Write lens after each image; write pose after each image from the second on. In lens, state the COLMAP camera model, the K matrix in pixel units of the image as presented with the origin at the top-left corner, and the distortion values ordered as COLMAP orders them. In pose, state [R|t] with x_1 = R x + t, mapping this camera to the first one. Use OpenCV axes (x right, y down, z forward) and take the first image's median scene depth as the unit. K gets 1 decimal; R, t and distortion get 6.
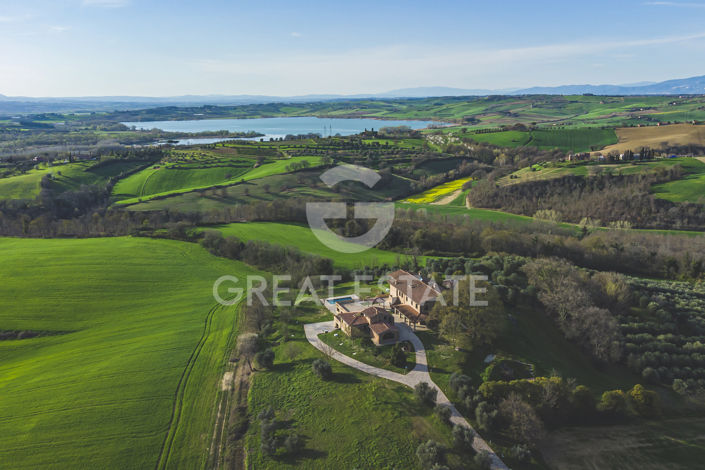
lens RADIAL K [[487.0, 0, 352.5], [0, 487.0, 235.0], [0, 0, 1]] dist [0.034450, 0.029155]
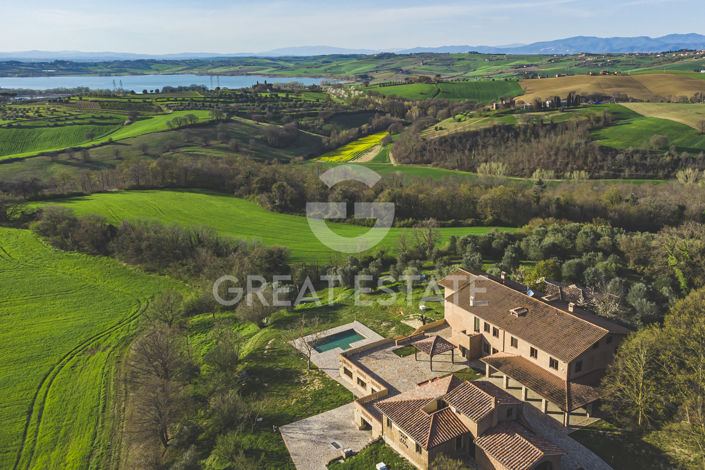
lens RADIAL K [[487.0, 0, 352.5], [0, 487.0, 235.0], [0, 0, 1]] dist [0.034450, 0.029155]
pose [[0.974236, -0.065093, 0.215934, -0.025811], [0.049307, 0.995756, 0.077706, -0.001556], [-0.220076, -0.065057, 0.973311, 0.129450]]
